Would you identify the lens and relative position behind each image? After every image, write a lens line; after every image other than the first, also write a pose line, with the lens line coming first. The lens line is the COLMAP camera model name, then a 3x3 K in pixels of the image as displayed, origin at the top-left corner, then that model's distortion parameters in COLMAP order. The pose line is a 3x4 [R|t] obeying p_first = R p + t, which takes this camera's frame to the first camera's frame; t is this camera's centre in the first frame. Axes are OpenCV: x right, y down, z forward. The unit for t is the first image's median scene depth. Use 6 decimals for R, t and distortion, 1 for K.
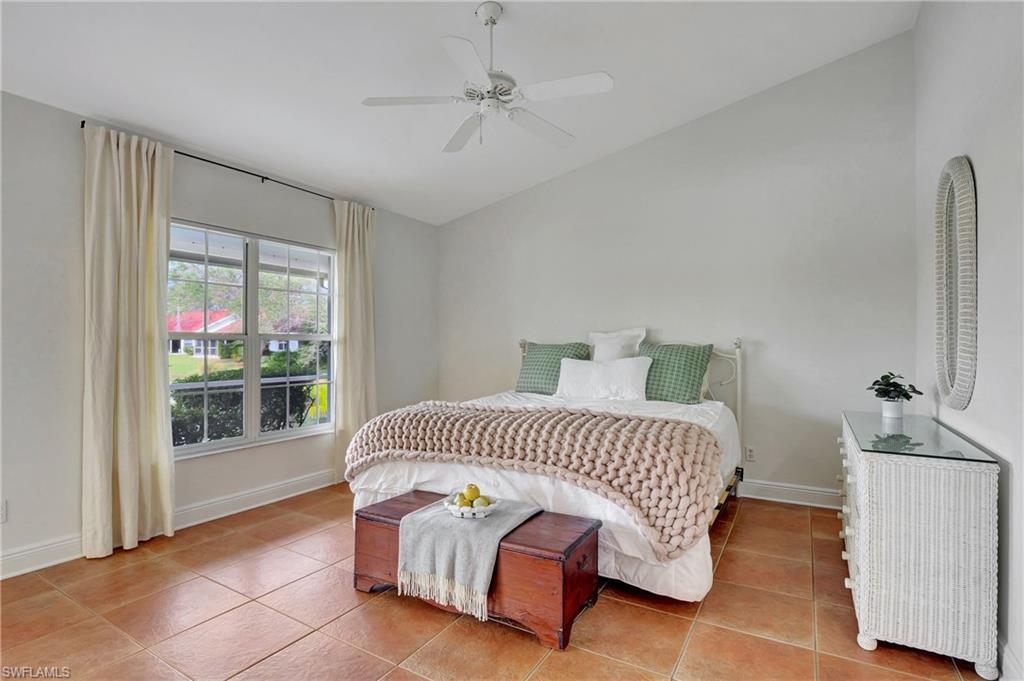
lens RADIAL K [[492.2, 0, 510.1], [0, 492.2, 340.5], [0, 0, 1]] dist [-0.015921, -0.000553]
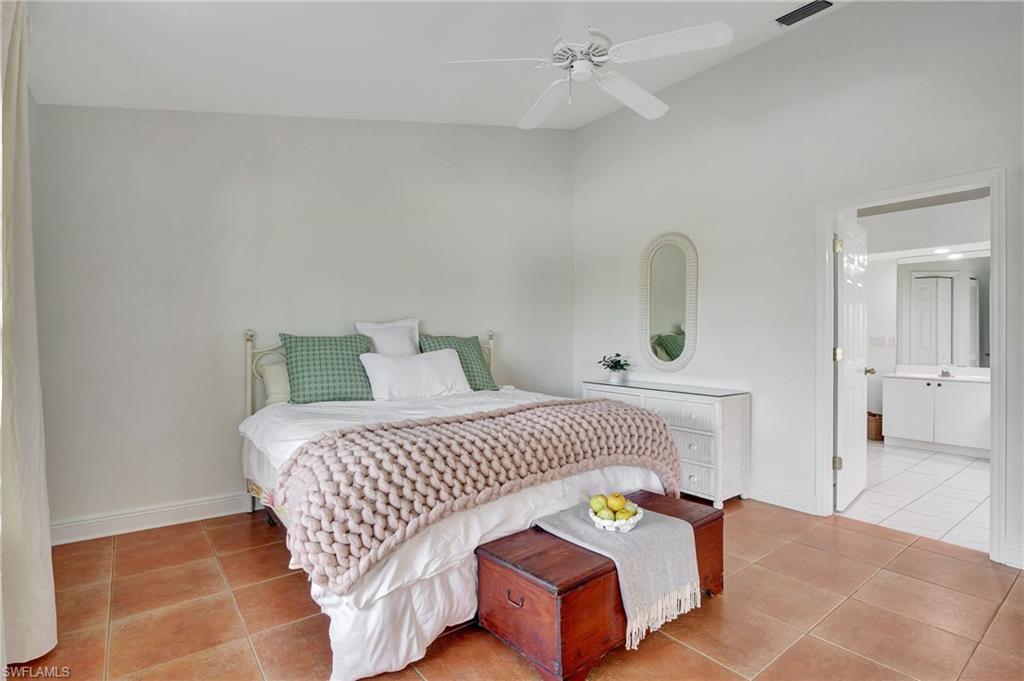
lens RADIAL K [[492.2, 0, 510.1], [0, 492.2, 340.5], [0, 0, 1]] dist [-0.015921, -0.000553]
pose [[0.413499, -0.010856, 0.910440, -0.788639], [0.000178, 0.999930, 0.011842, 0.006888], [-0.910504, -0.004735, 0.413472, 0.670780]]
